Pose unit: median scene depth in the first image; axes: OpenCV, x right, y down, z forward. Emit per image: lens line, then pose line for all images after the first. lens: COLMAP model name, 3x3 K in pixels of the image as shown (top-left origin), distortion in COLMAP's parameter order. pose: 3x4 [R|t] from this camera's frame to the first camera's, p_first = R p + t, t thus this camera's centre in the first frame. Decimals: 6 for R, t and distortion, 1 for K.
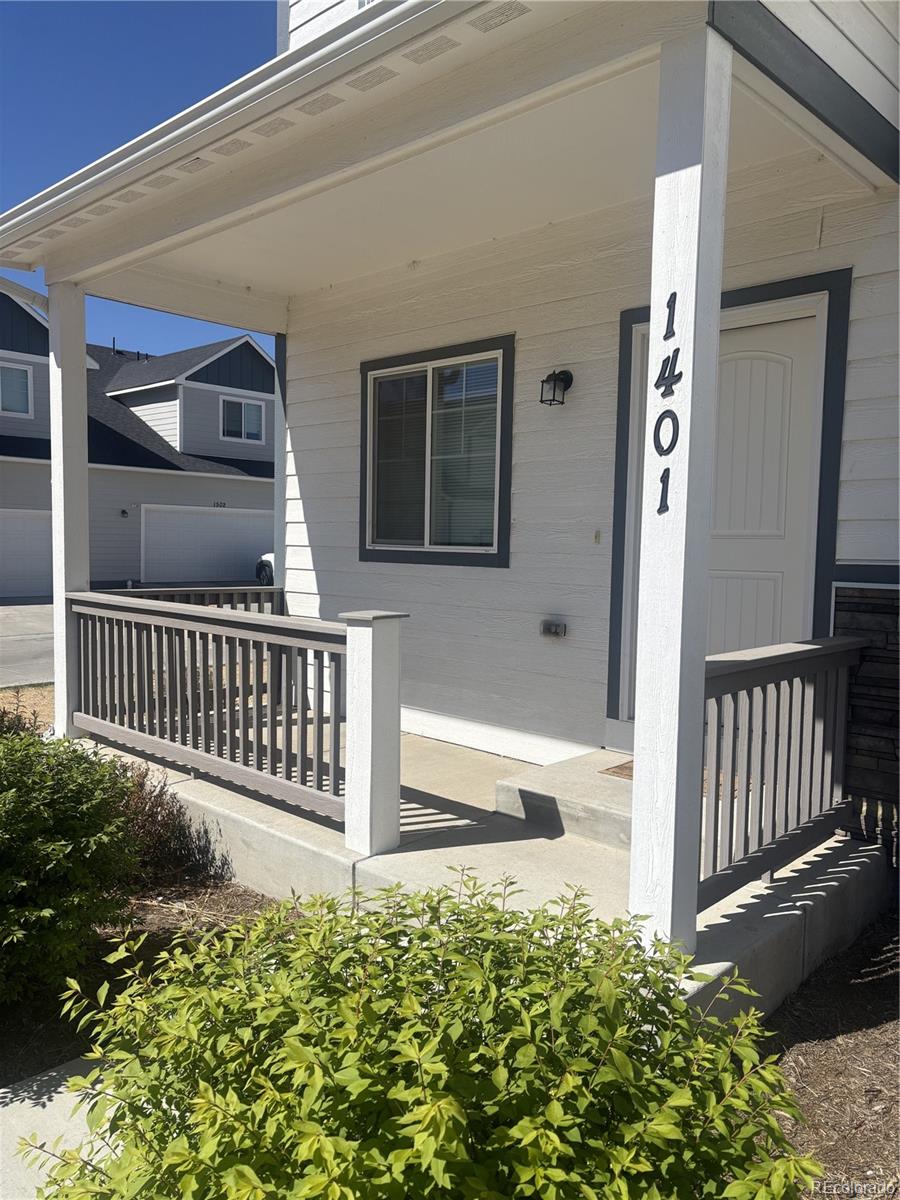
lens RADIAL K [[905.7, 0, 464.4], [0, 905.7, 614.5], [0, 0, 1]] dist [0.094291, -0.233059]
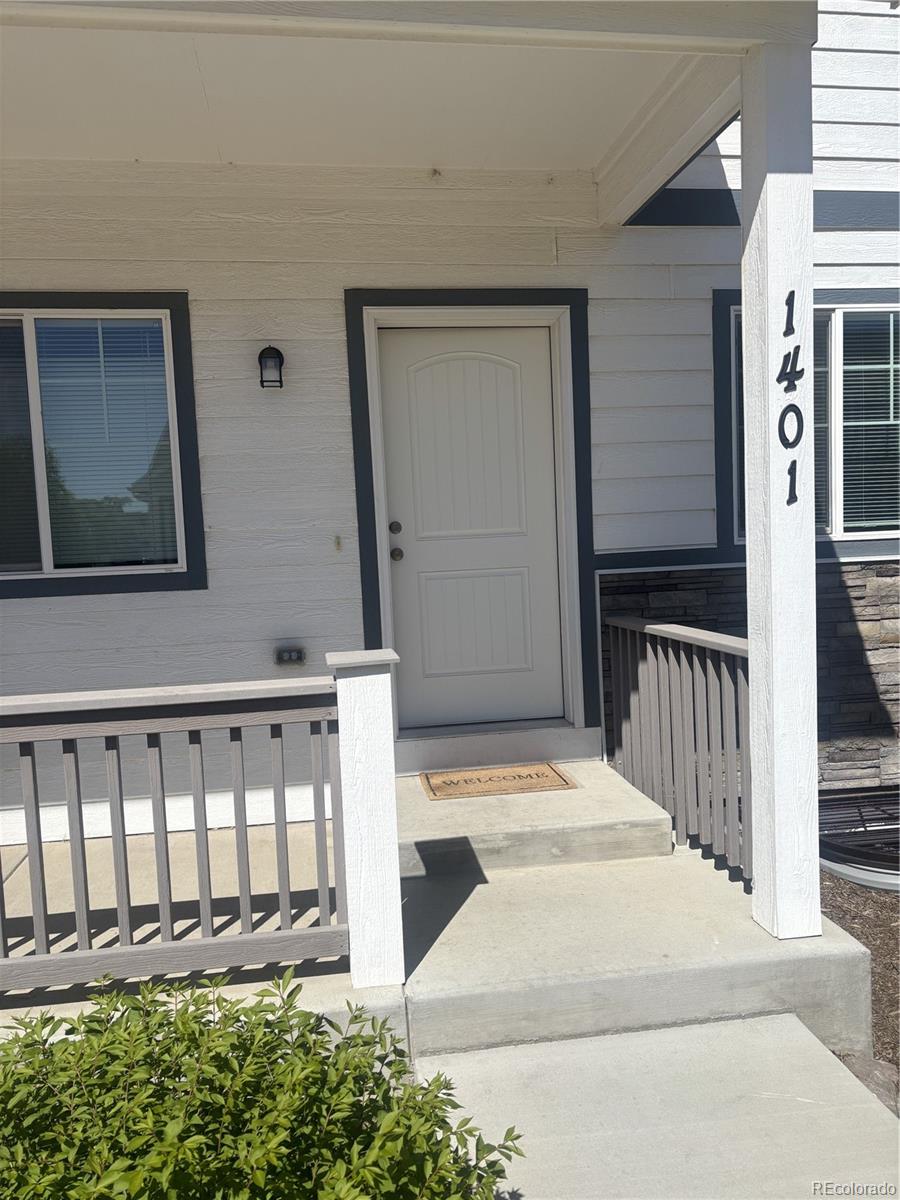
lens RADIAL K [[892.3, 0, 452.6], [0, 892.3, 607.8], [0, 0, 1]] dist [0.043776, -0.041713]
pose [[0.617872, -0.104335, 0.779326, -0.565224], [0.116391, 0.992374, 0.040579, -0.055219], [-0.777616, 0.065634, 0.625304, 0.459783]]
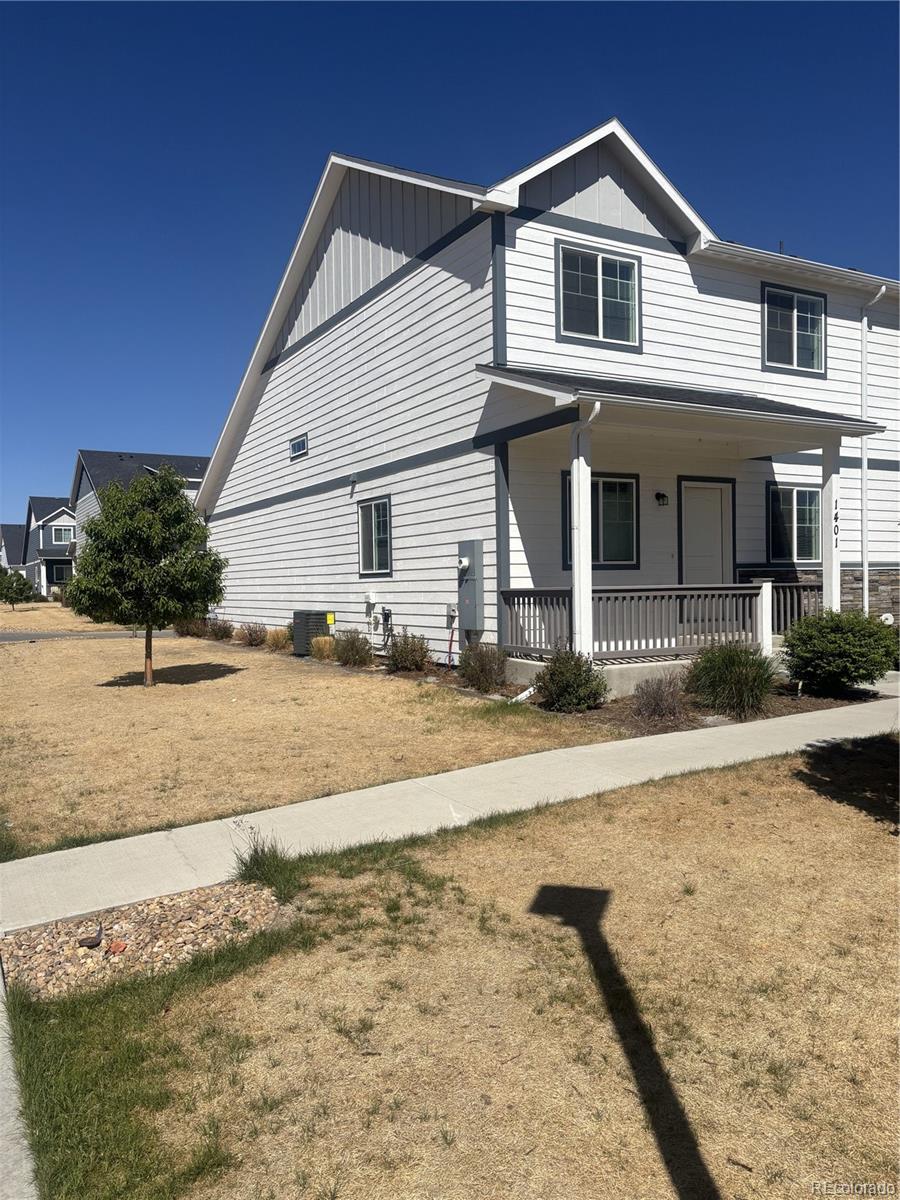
lens RADIAL K [[892.3, 0, 452.6], [0, 892.3, 607.8], [0, 0, 1]] dist [0.043776, -0.041713]
pose [[0.304120, -0.047987, 0.951424, -3.108637], [0.099238, 0.994893, 0.018458, -0.058492], [-0.947451, 0.088804, 0.307329, 0.996284]]
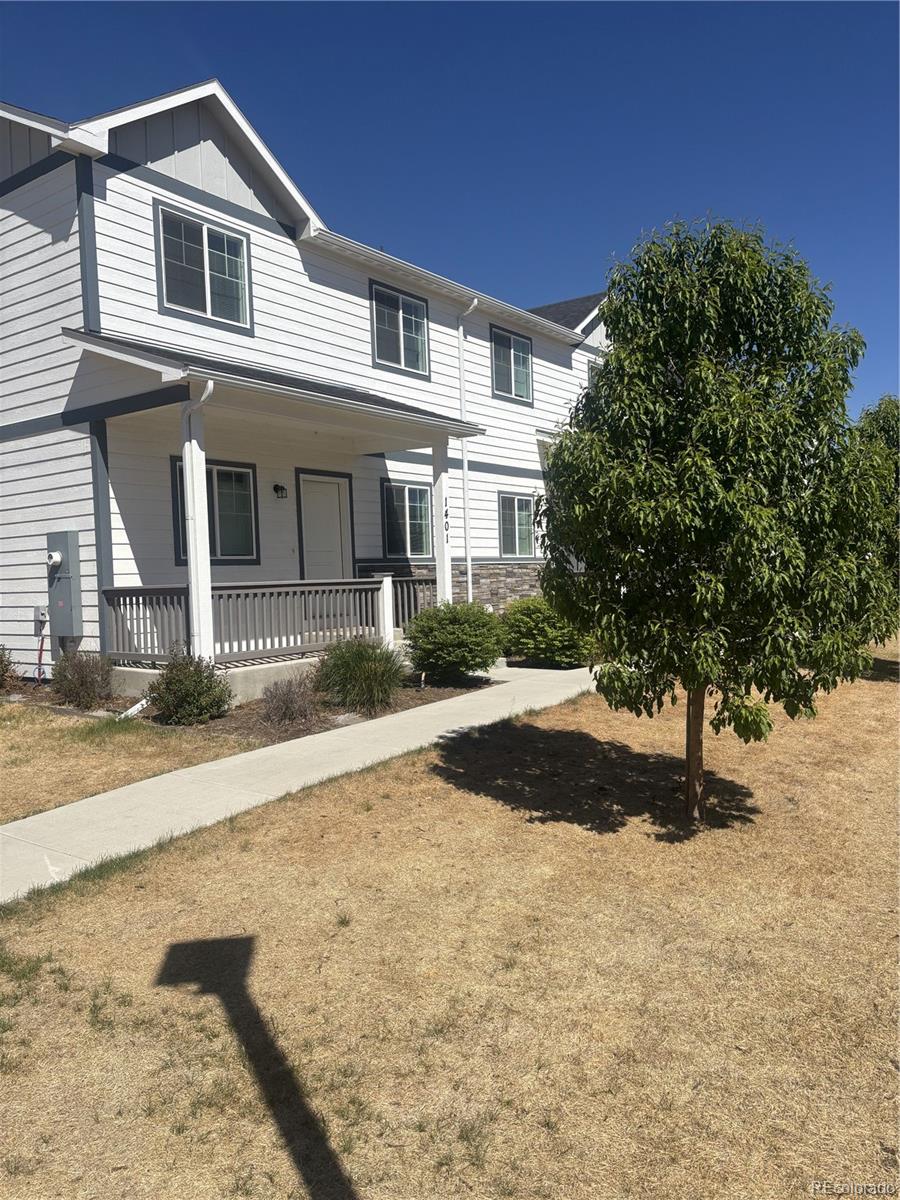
lens RADIAL K [[892.3, 0, 452.6], [0, 892.3, 607.8], [0, 0, 1]] dist [0.043776, -0.041713]
pose [[-0.120142, -0.053086, 0.991336, -2.950266], [0.109872, 0.991724, 0.066422, -0.054783], [-0.986658, 0.116900, -0.113315, 1.046806]]
